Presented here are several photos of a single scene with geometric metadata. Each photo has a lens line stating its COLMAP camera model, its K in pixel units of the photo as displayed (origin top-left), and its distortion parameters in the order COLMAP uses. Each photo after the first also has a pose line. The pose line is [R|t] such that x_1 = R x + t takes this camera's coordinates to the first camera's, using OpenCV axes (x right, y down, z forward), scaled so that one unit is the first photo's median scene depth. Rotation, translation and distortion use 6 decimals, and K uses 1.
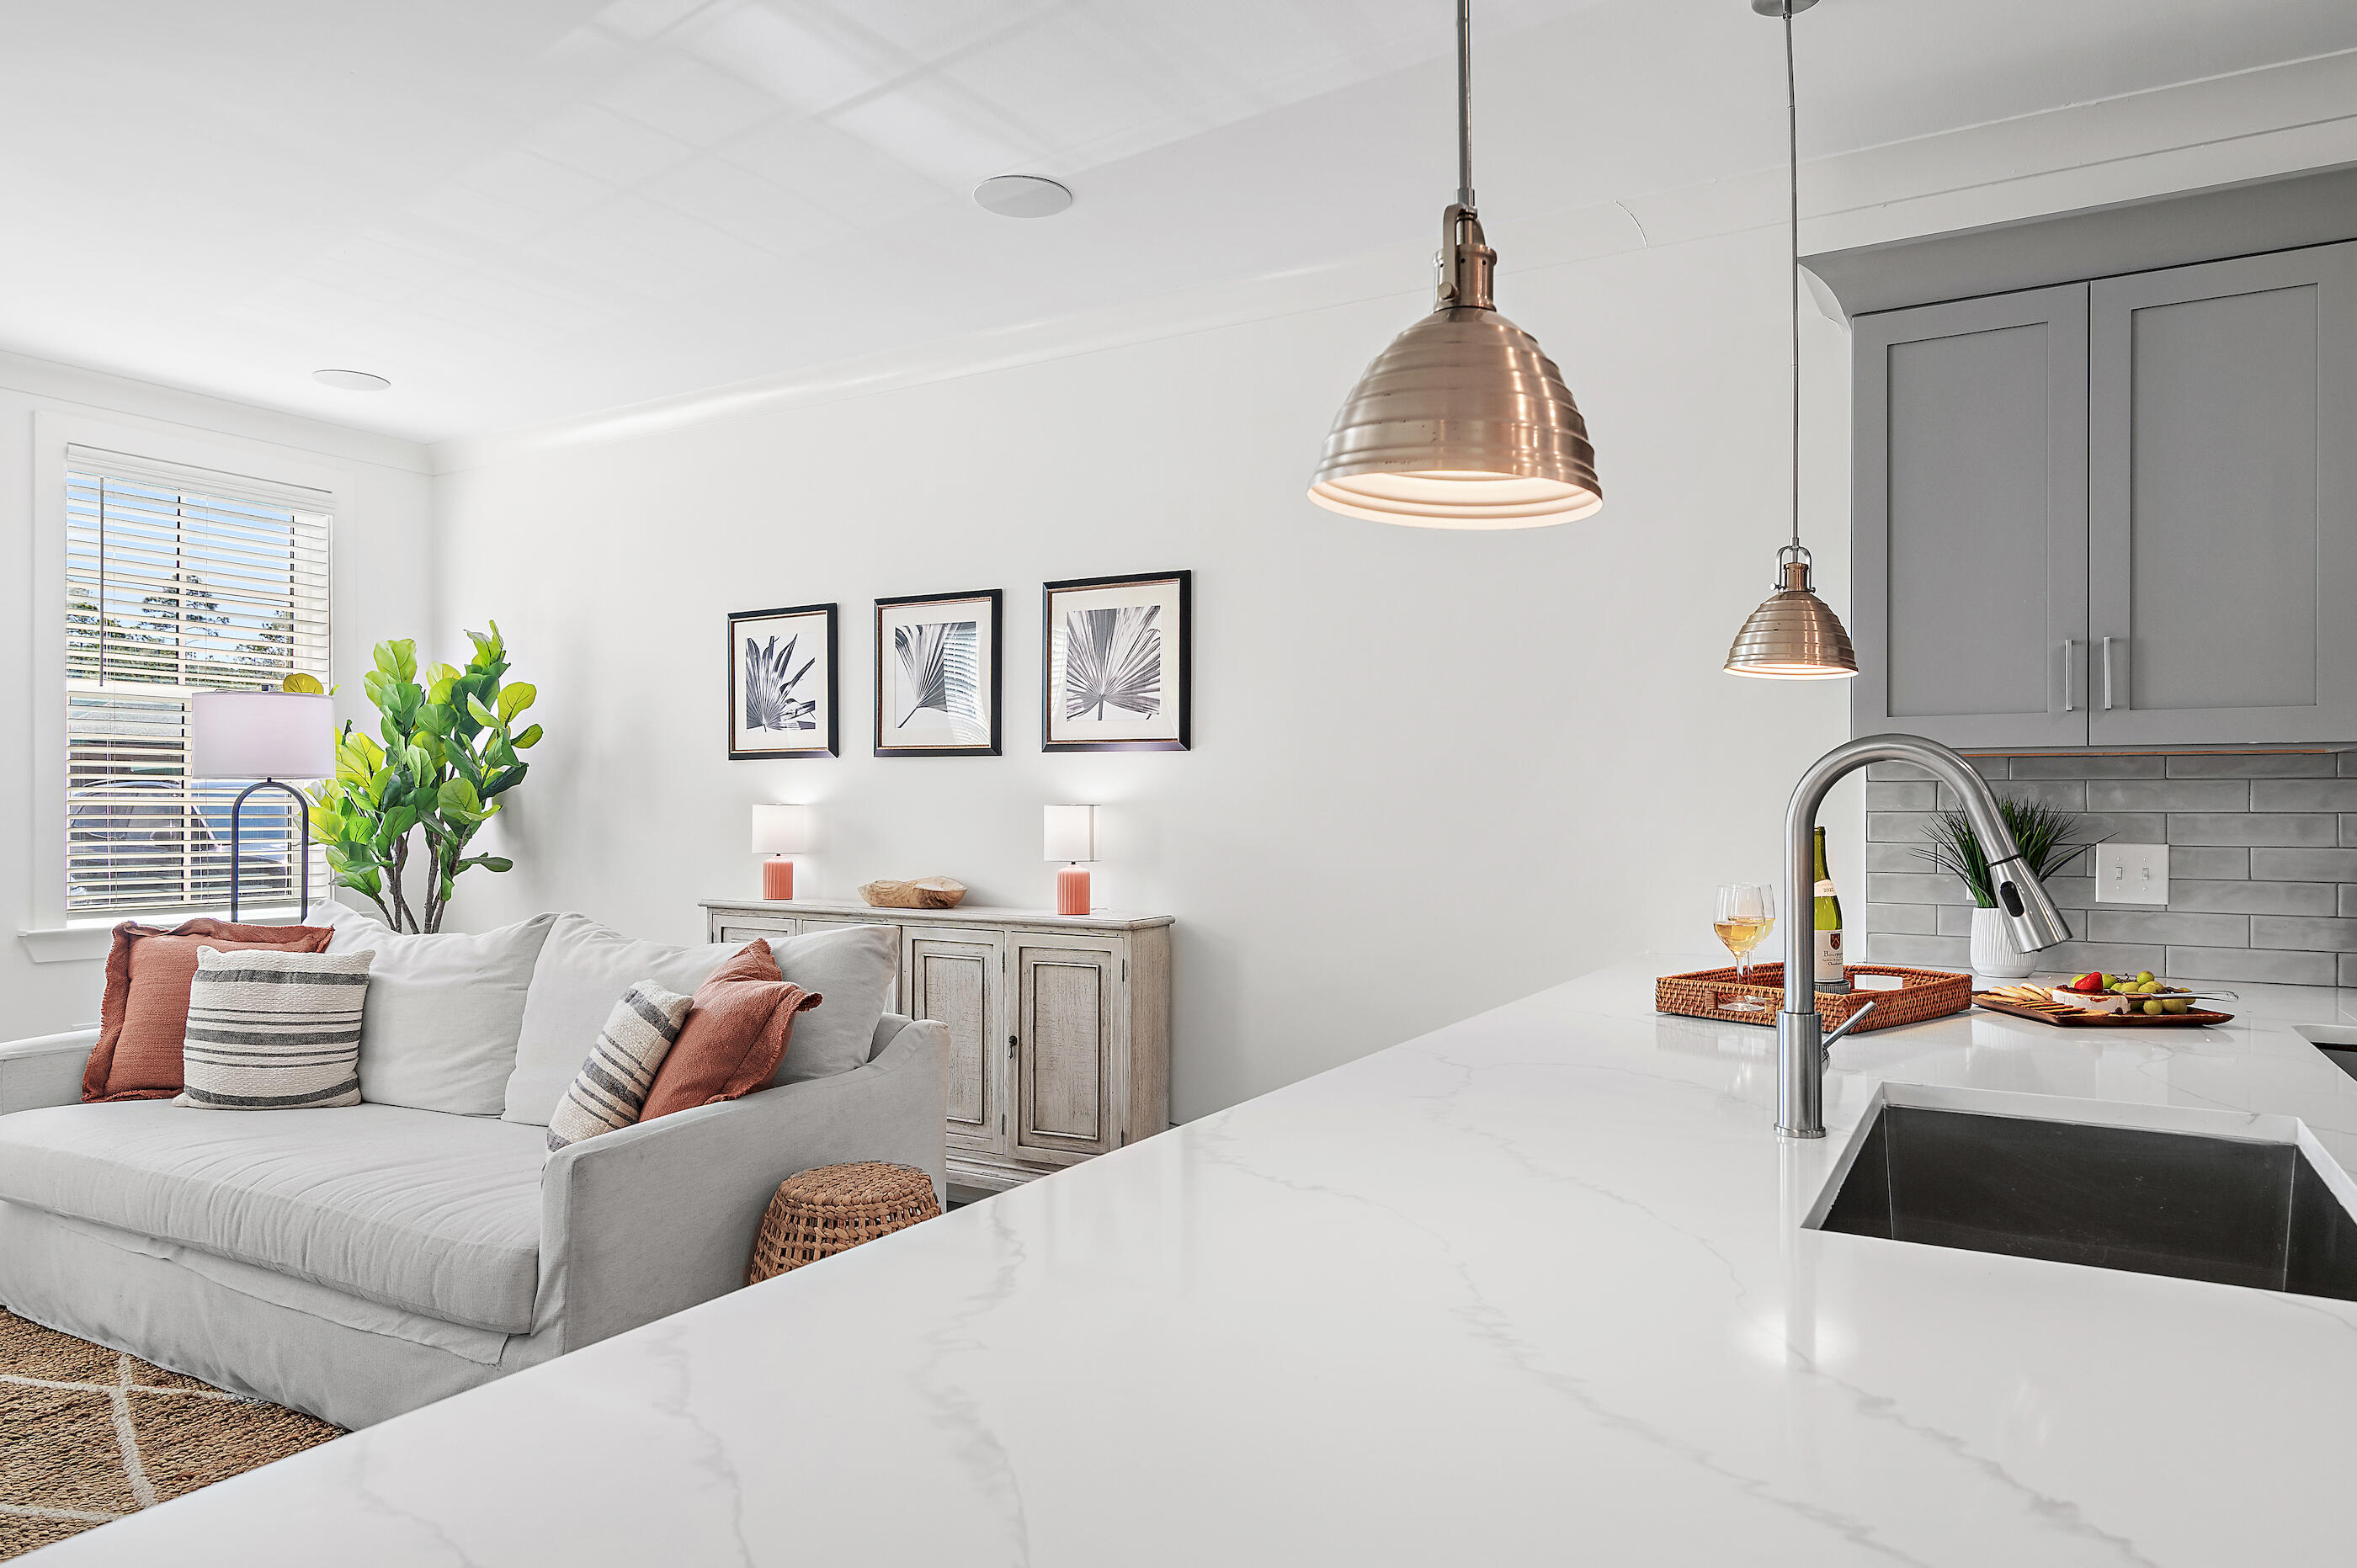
lens RADIAL K [[1486.9, 0, 1178.8], [0, 1486.9, 792.1], [0, 0, 1]] dist [0.003248, 0.000572]
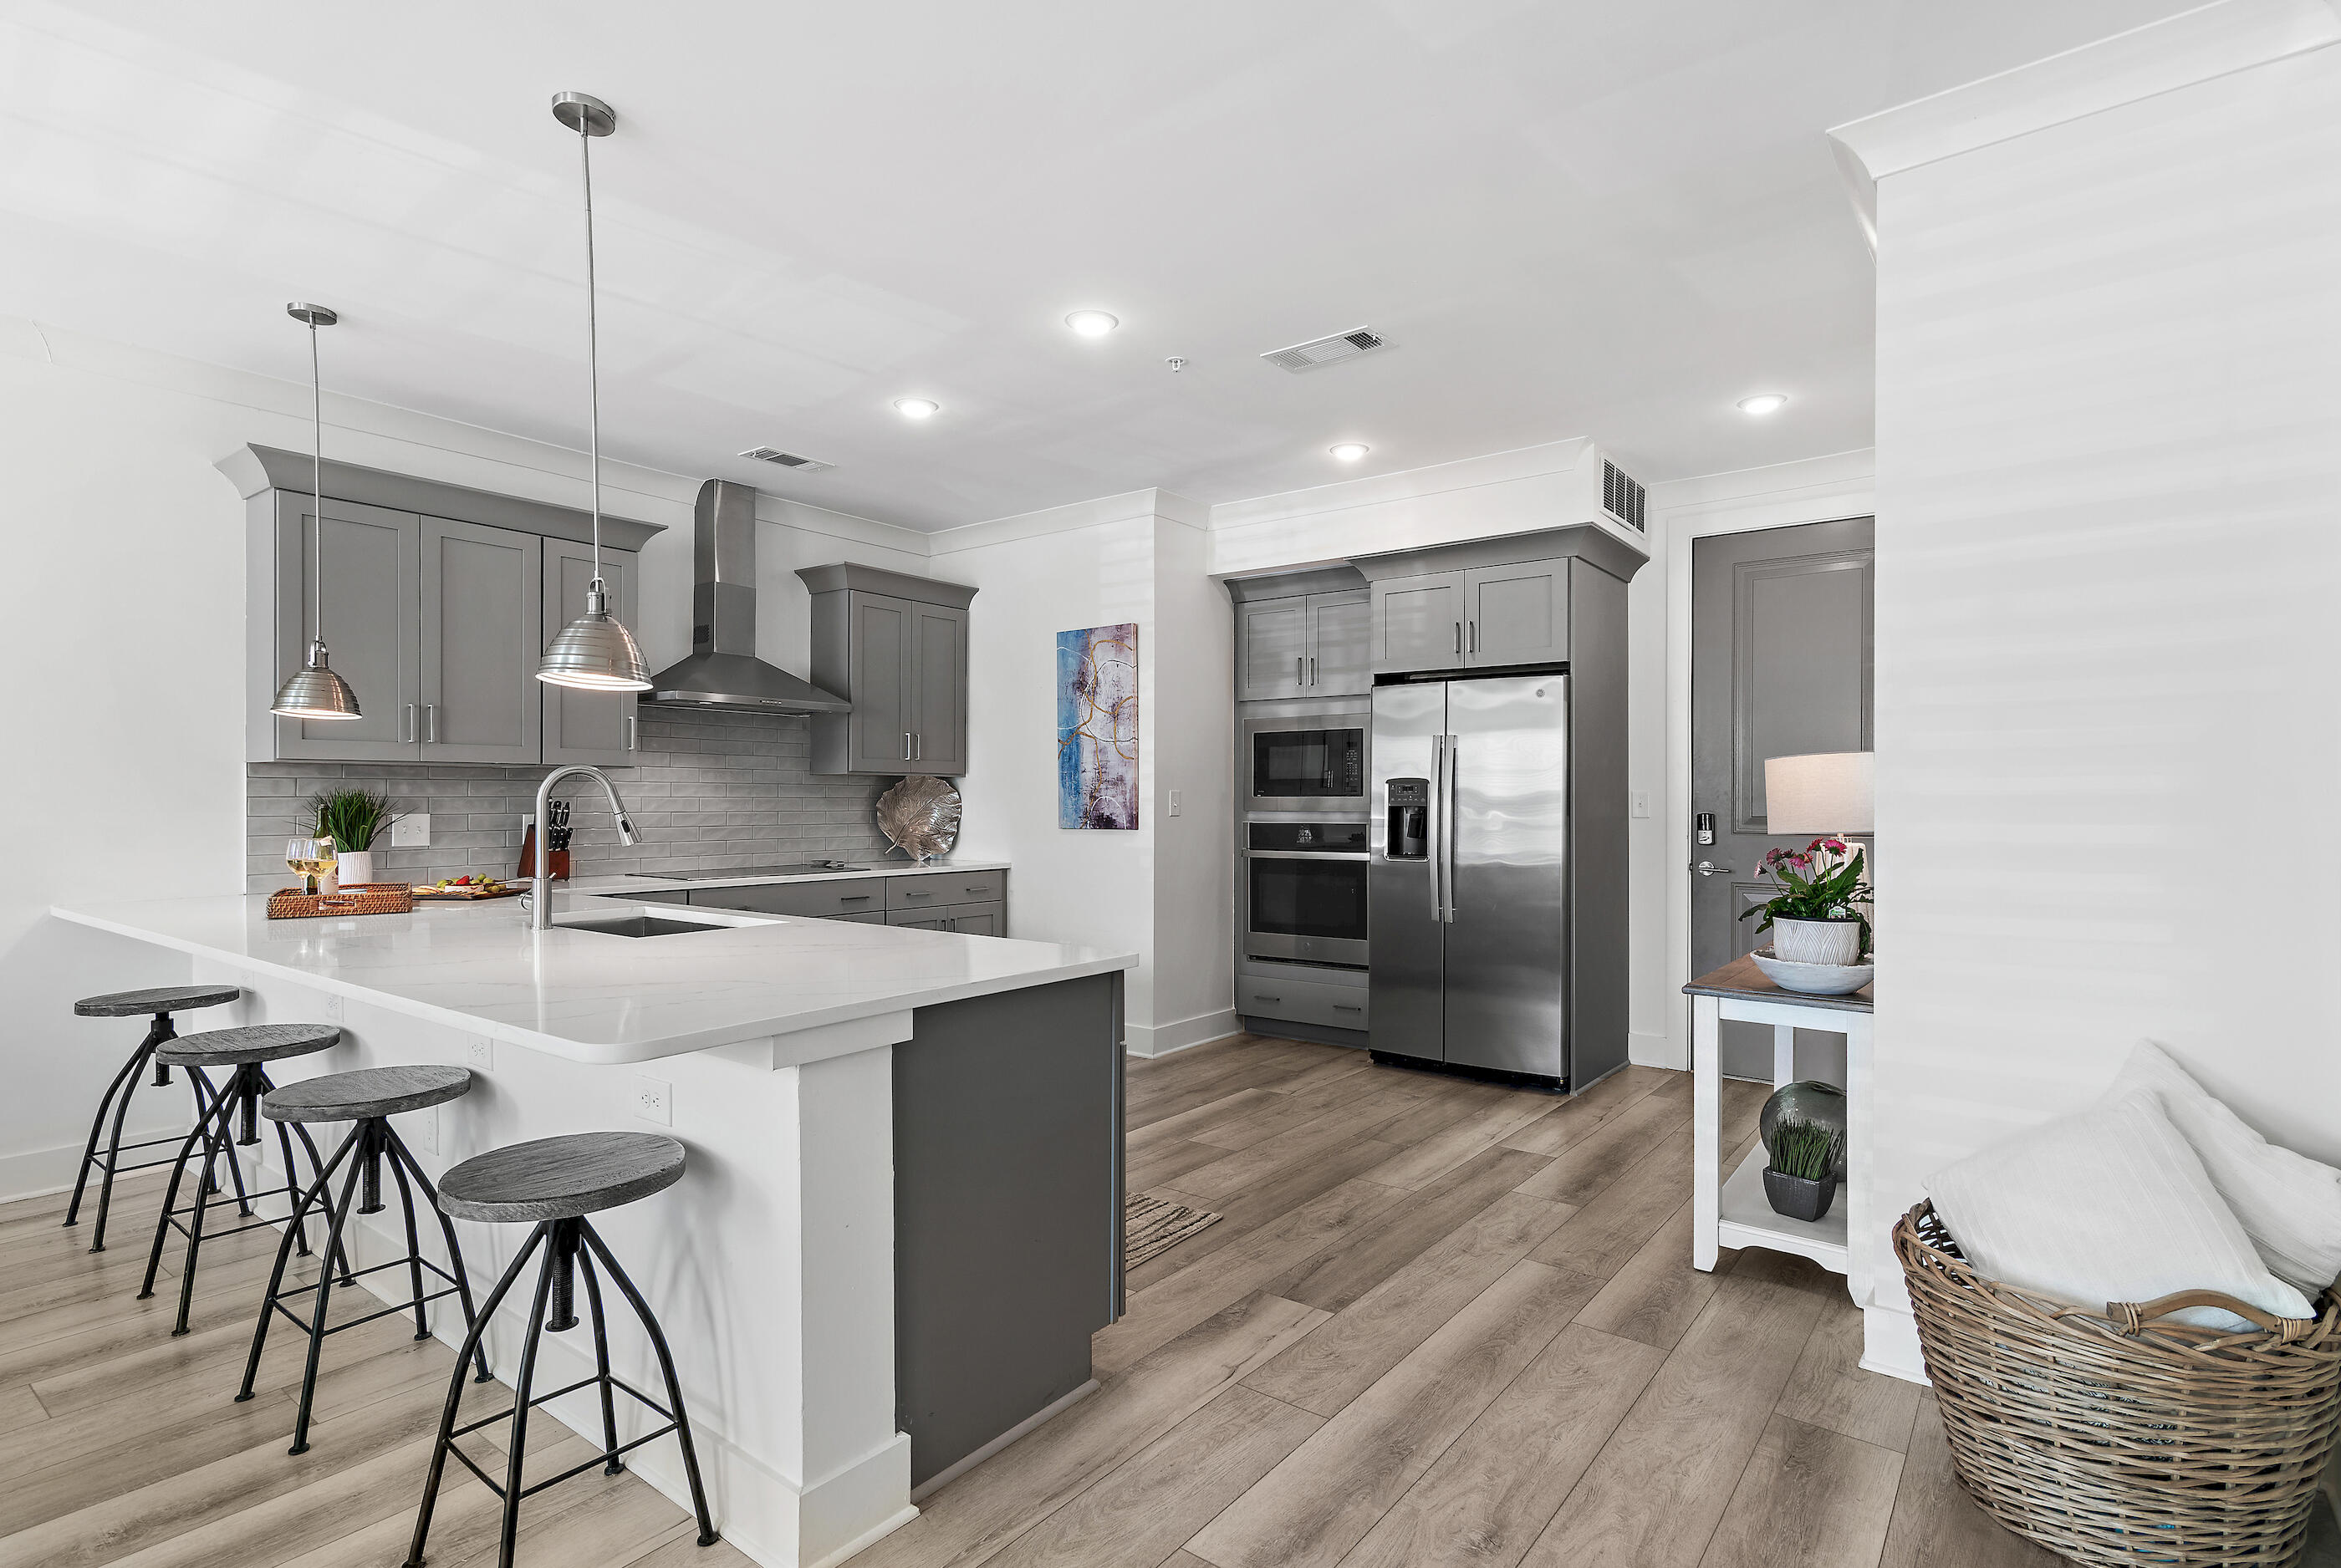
lens RADIAL K [[1160.9, 0, 1170.6], [0, 1160.9, 793.9], [0, 0, 1]] dist [-0.000552, 0.000510]
pose [[0.138962, 0.001589, 0.990296, -0.676479], [-0.010037, 0.999950, -0.000196, 0.000603], [-0.990247, -0.009913, 0.138971, -0.141555]]
